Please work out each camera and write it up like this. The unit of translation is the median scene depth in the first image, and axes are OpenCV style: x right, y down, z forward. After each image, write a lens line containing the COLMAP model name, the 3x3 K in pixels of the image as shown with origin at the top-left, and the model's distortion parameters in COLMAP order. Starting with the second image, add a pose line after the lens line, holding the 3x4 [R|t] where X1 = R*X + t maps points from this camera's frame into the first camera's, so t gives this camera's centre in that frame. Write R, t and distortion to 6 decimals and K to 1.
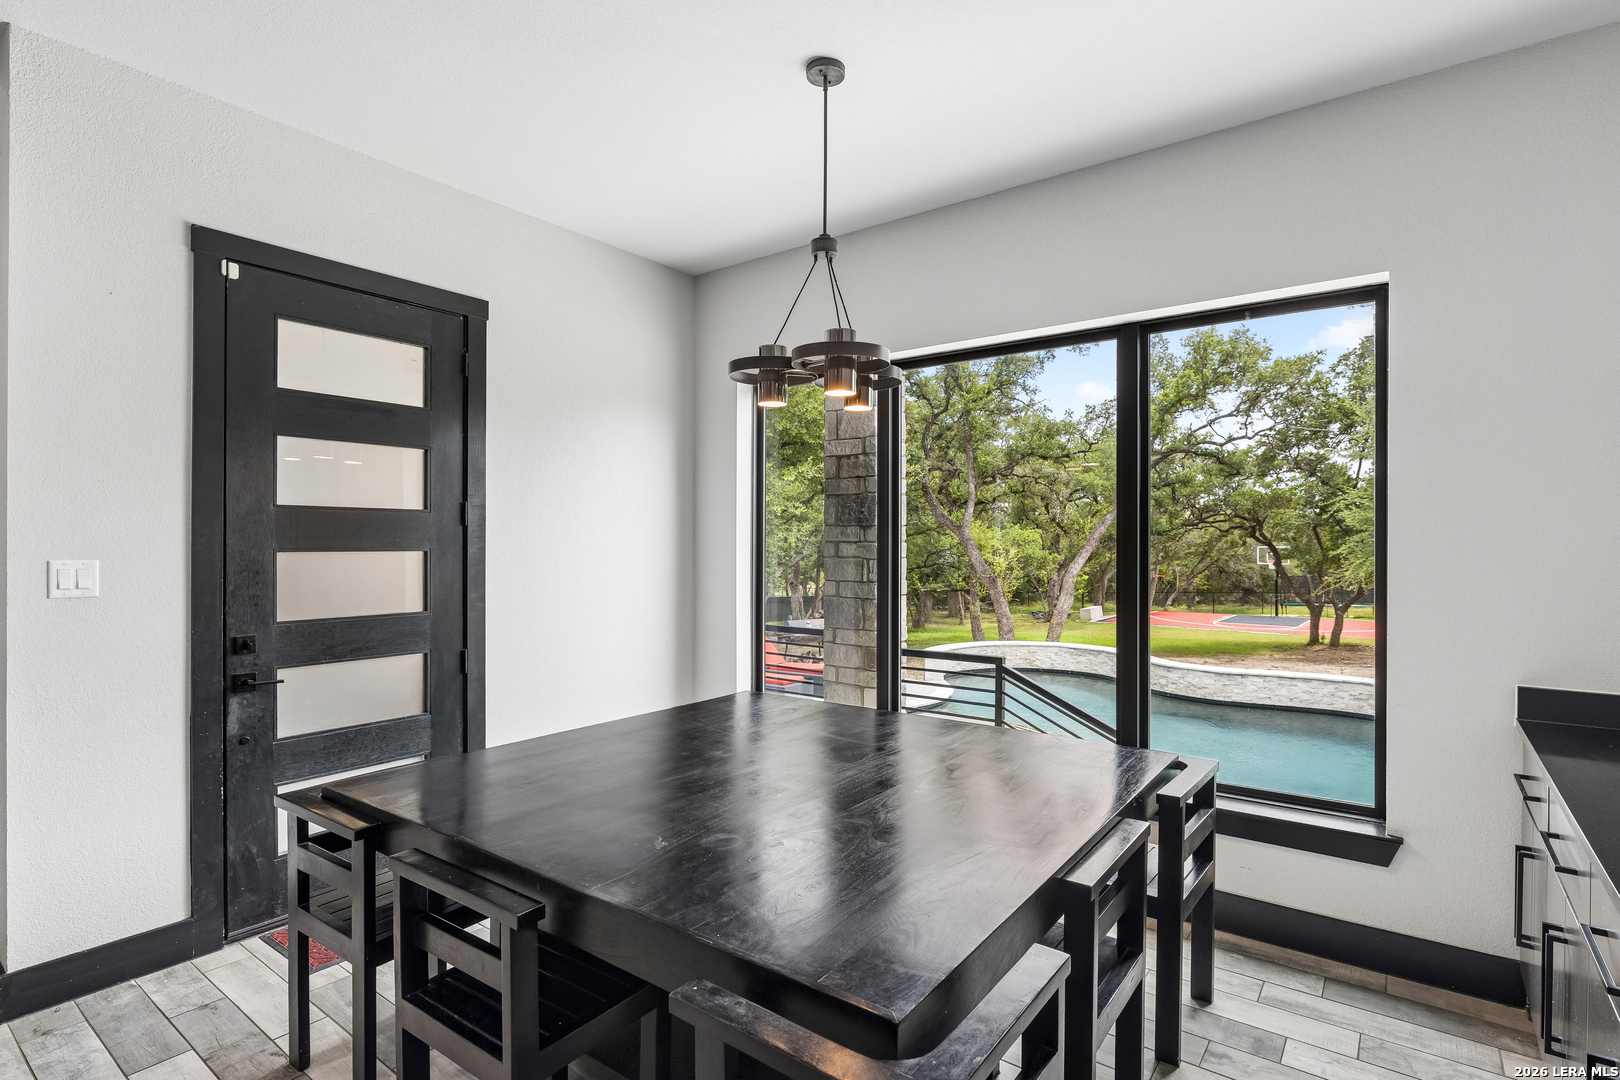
lens RADIAL K [[810.8, 0, 799.5], [0, 810.8, 541.4], [0, 0, 1]] dist [-0.011813, -0.000141]
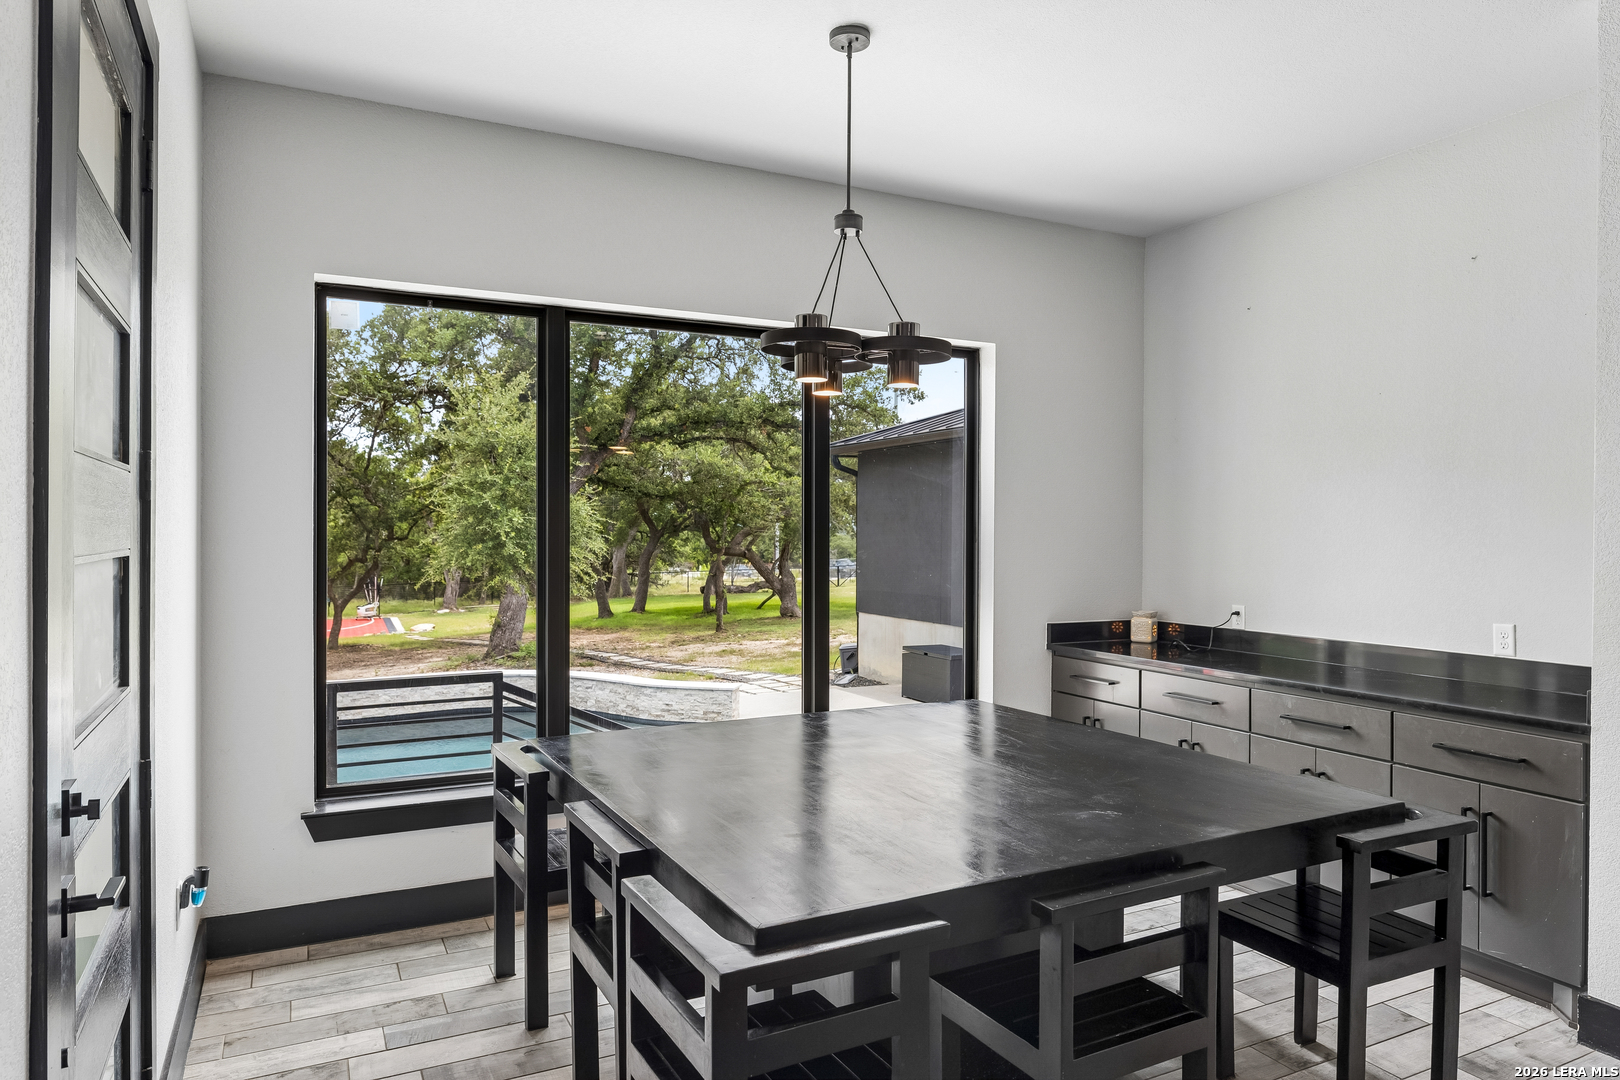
lens RADIAL K [[1025.6, 0, 811.6], [0, 1025.6, 533.5], [0, 0, 1]] dist [0.003993, -0.000395]
pose [[0.433624, -0.001512, 0.901093, -0.458026], [-0.003999, 0.999986, 0.003602, -0.002417], [-0.901085, -0.005166, 0.433611, 0.219439]]
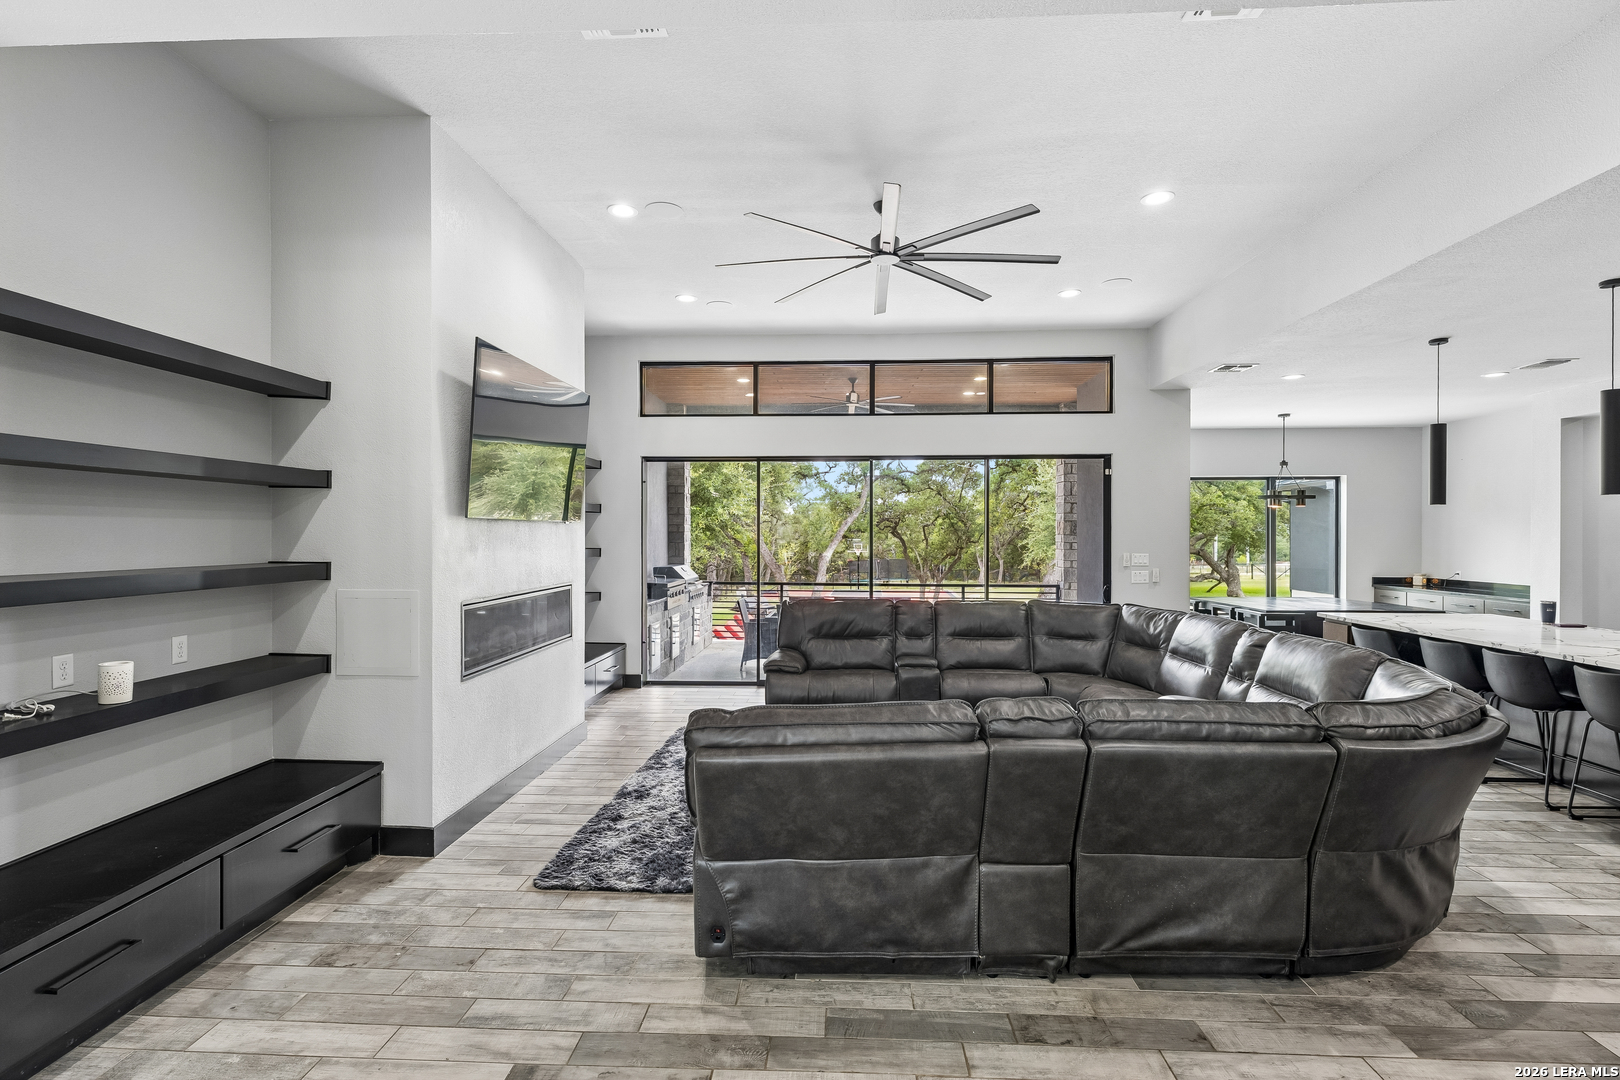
lens RADIAL K [[766.8, 0, 807.1], [0, 766.8, 533.8], [0, 0, 1]] dist [-0.002686, 0.000292]
pose [[0.824127, -0.002766, 0.566398, -1.562394], [0.004247, 0.999990, -0.001297, -0.023669], [-0.566389, 0.003475, 0.824131, -0.260775]]
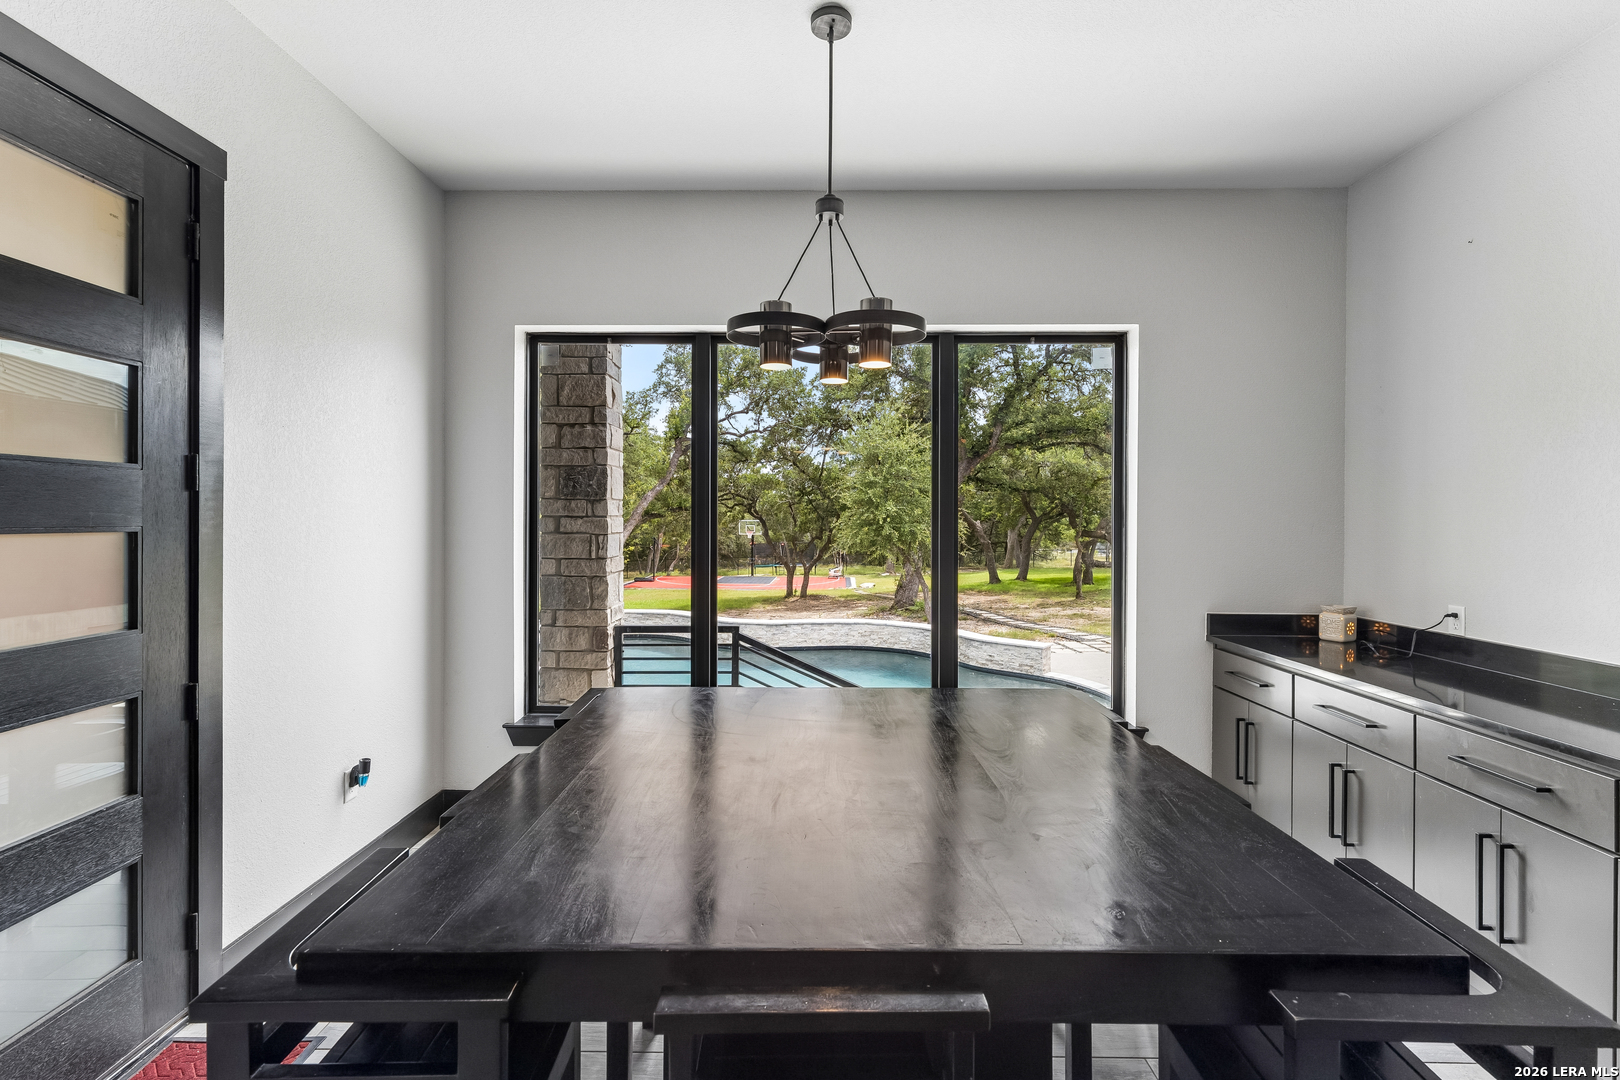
lens RADIAL K [[749.6, 0, 807.1], [0, 749.6, 518.2], [0, 0, 1]] dist [0.008592, -0.000733]
pose [[0.800521, 0.001067, 0.599304, -0.221201], [-0.003560, 0.999989, 0.002975, -0.001000], [-0.599294, -0.004515, 0.800516, 0.131409]]
